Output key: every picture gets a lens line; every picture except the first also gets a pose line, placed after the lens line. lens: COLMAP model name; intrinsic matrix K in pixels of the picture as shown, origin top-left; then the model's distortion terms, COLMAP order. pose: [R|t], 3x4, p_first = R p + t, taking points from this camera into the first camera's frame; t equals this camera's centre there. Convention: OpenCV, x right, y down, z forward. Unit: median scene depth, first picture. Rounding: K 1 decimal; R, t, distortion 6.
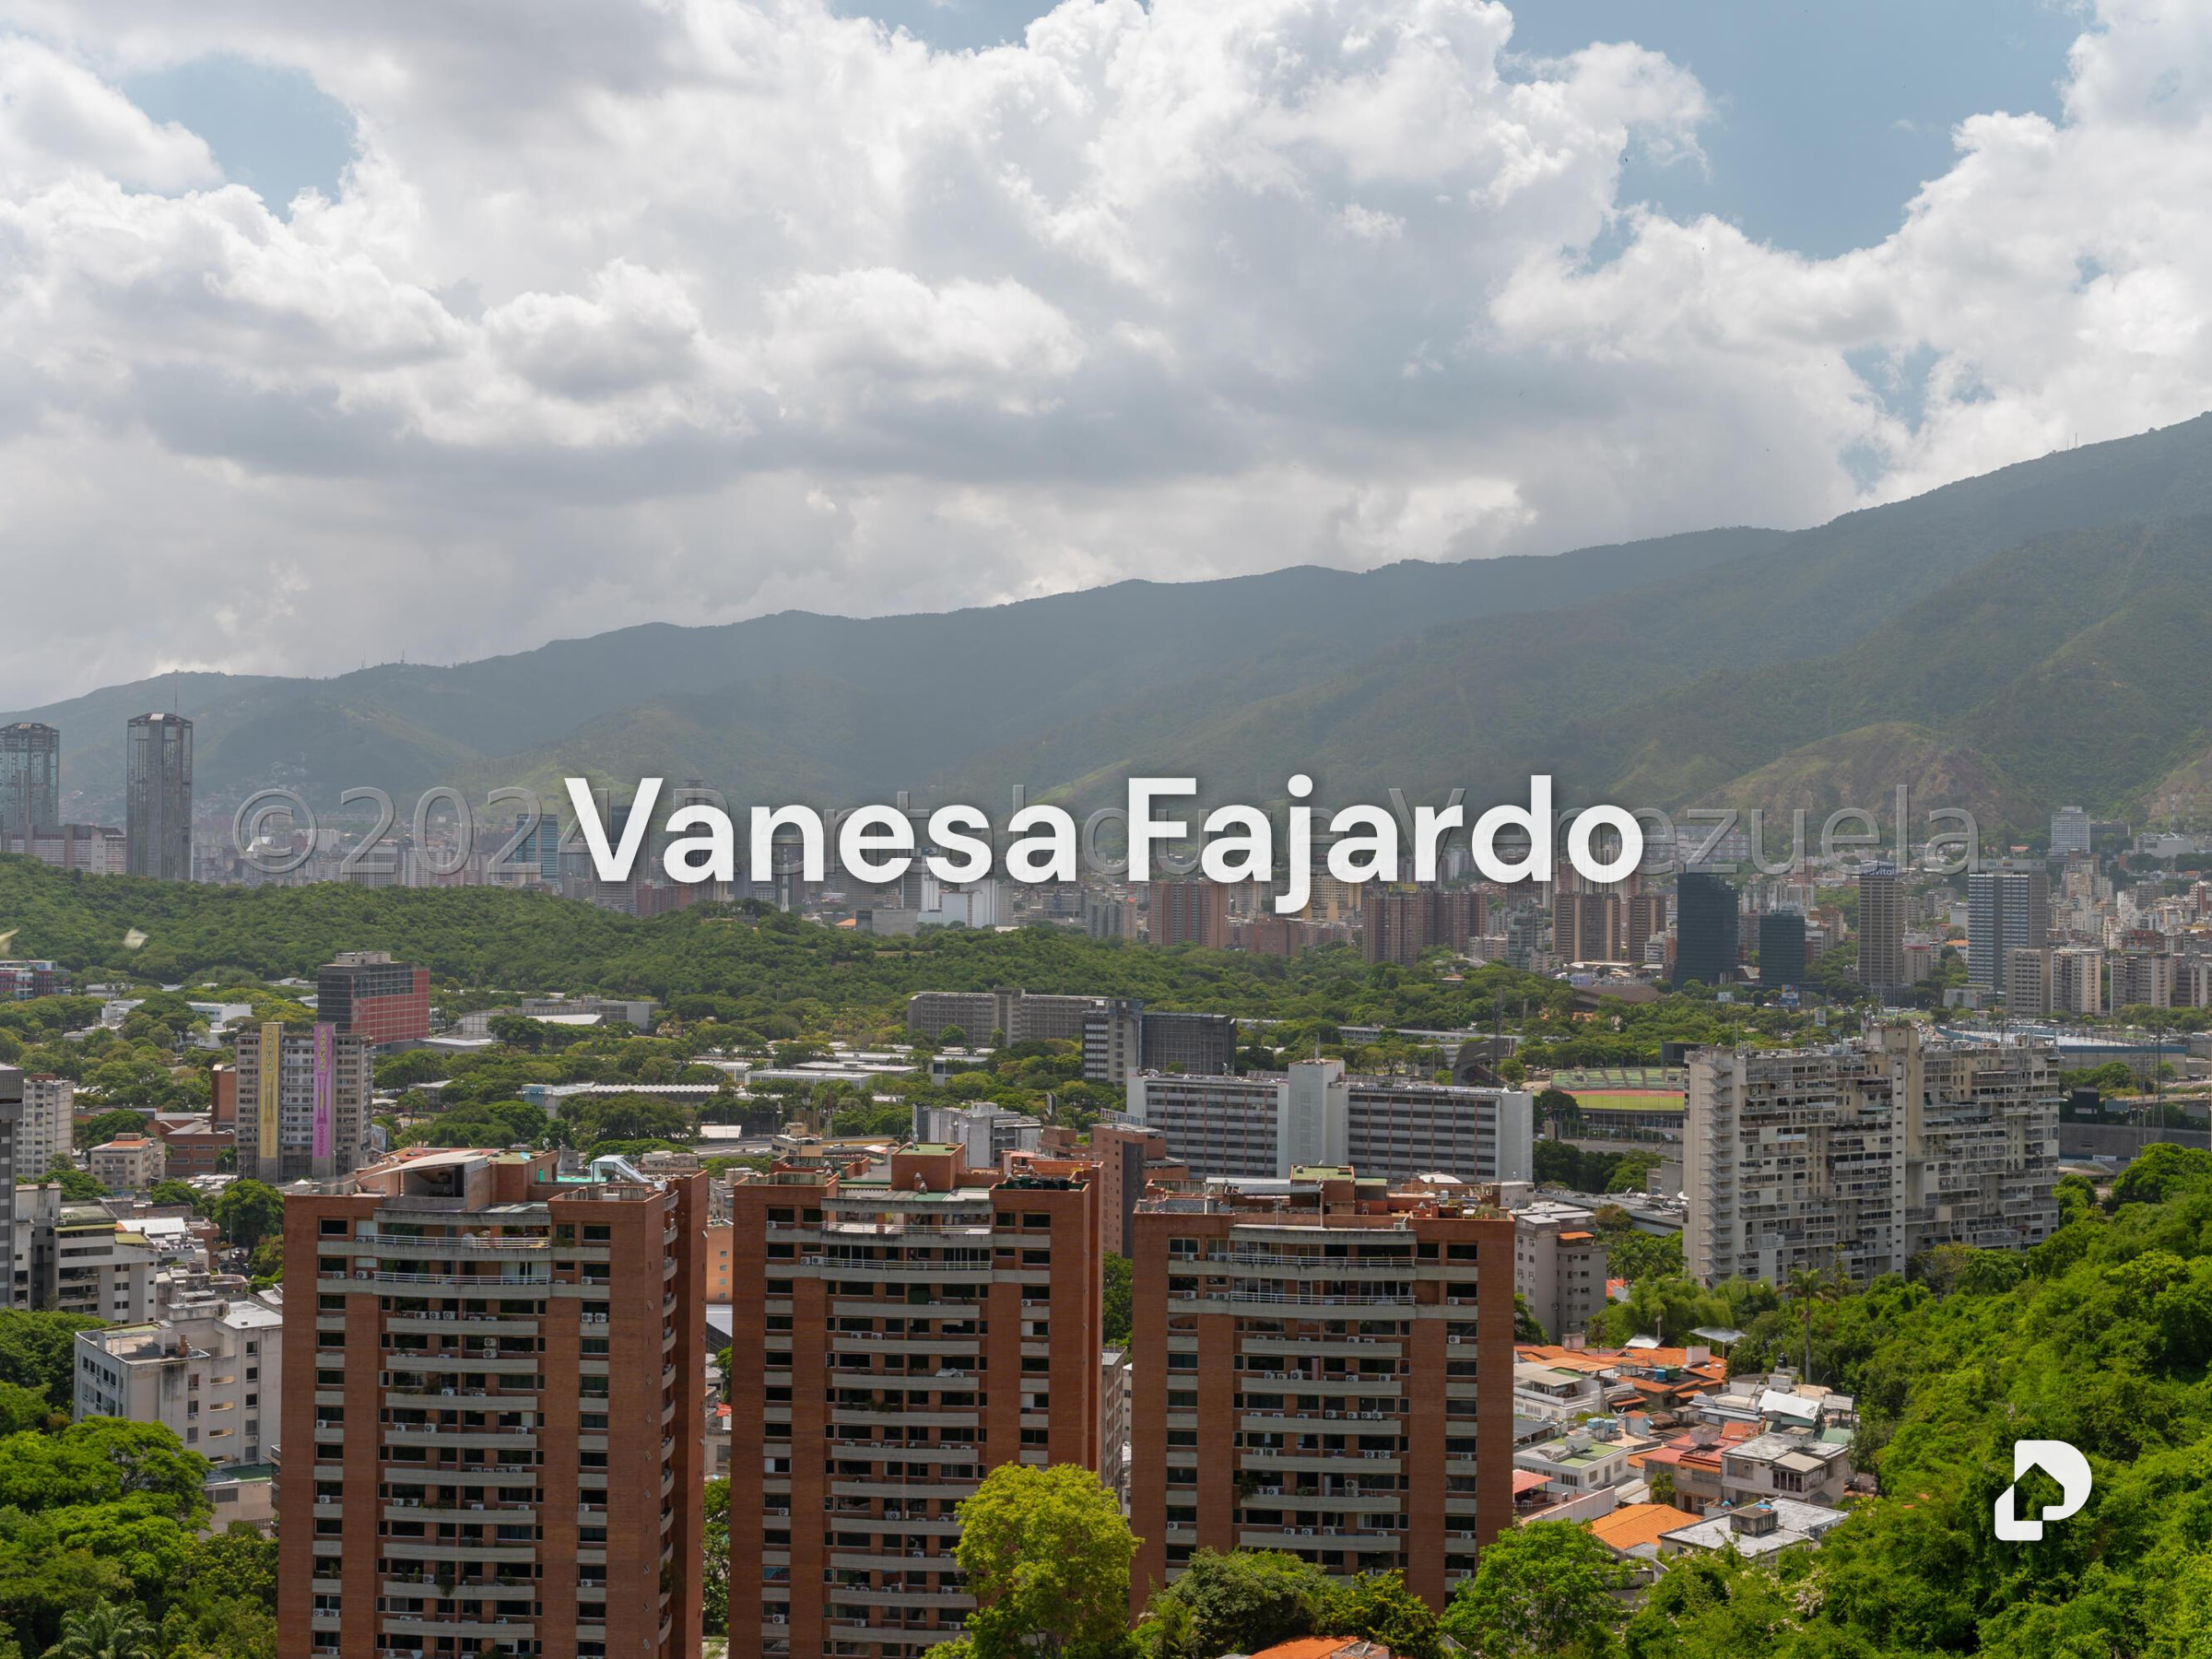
lens RADIAL K [[2446.5, 0, 1106.0], [0, 2446.5, 829.5], [0, 0, 1]] dist [0.003938, 0.008160]
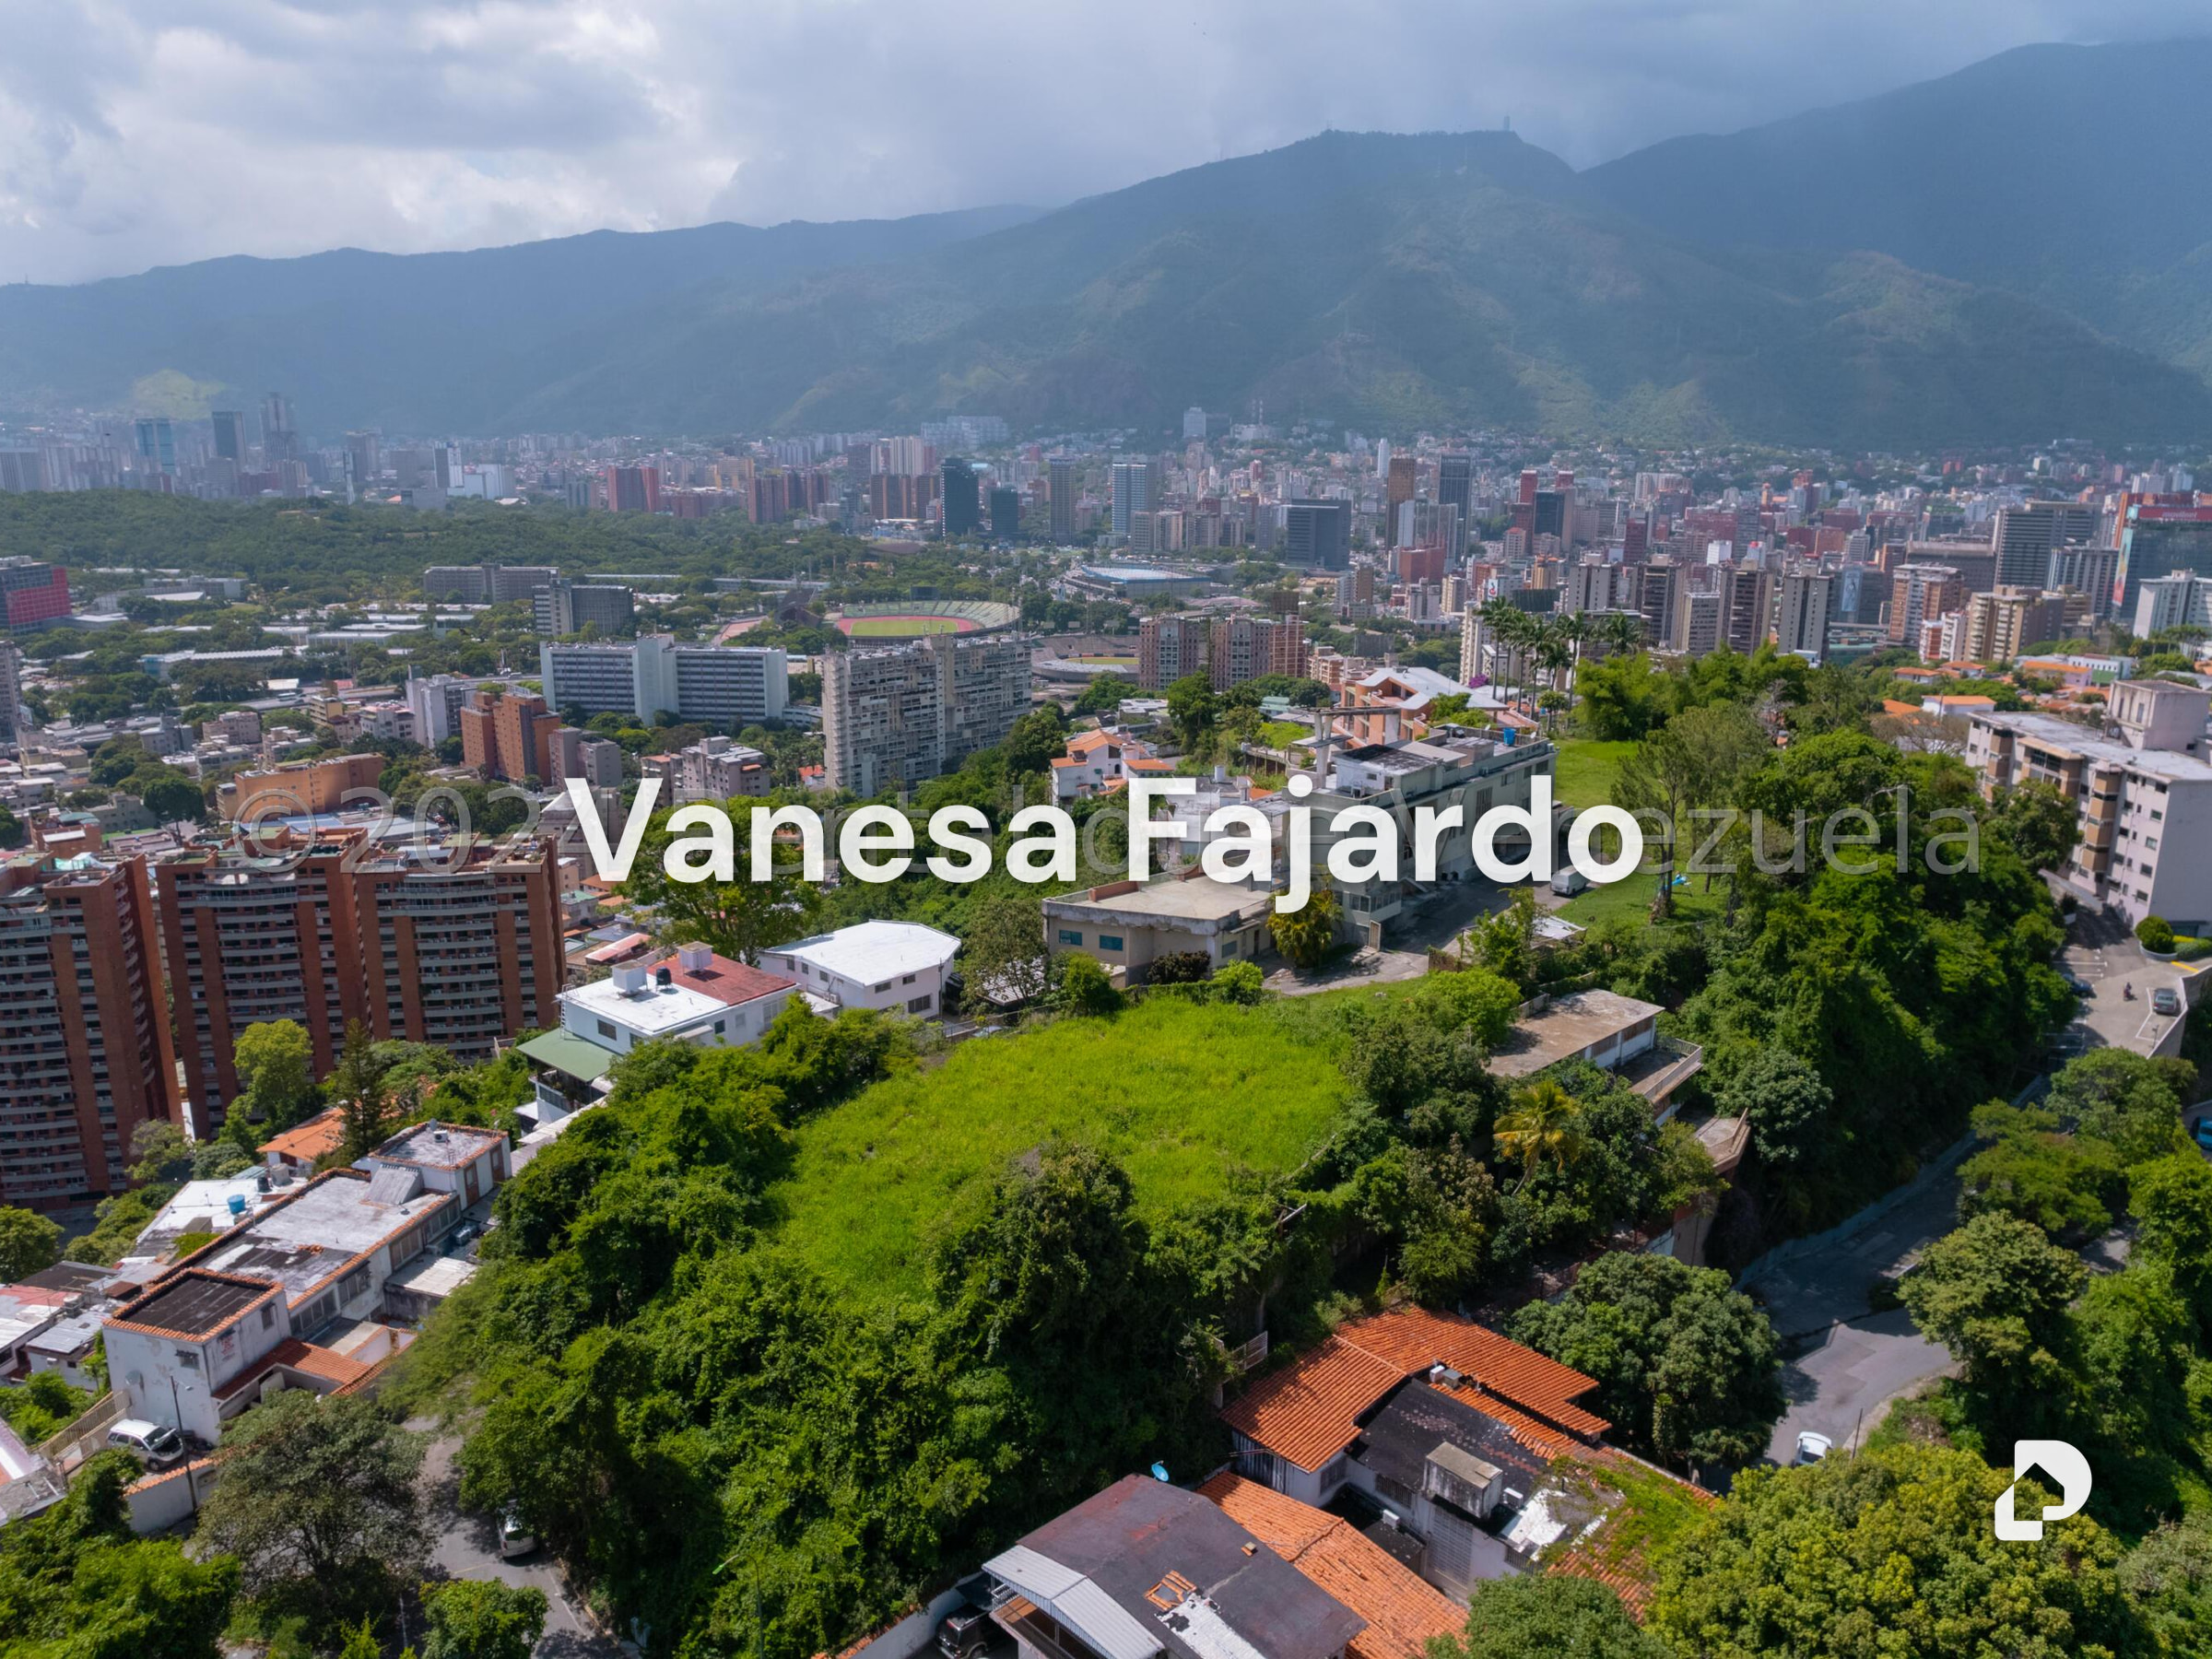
lens RADIAL K [[1594.8, 0, 1113.5], [0, 1594.8, 822.1], [0, 0, 1]] dist [-0.086577, 0.079139]
pose [[0.955043, -0.073861, 0.287121, 0.232702], [-0.003170, 0.965869, 0.259012, -0.220653], [-0.296452, -0.248277, 0.922212, -0.393553]]
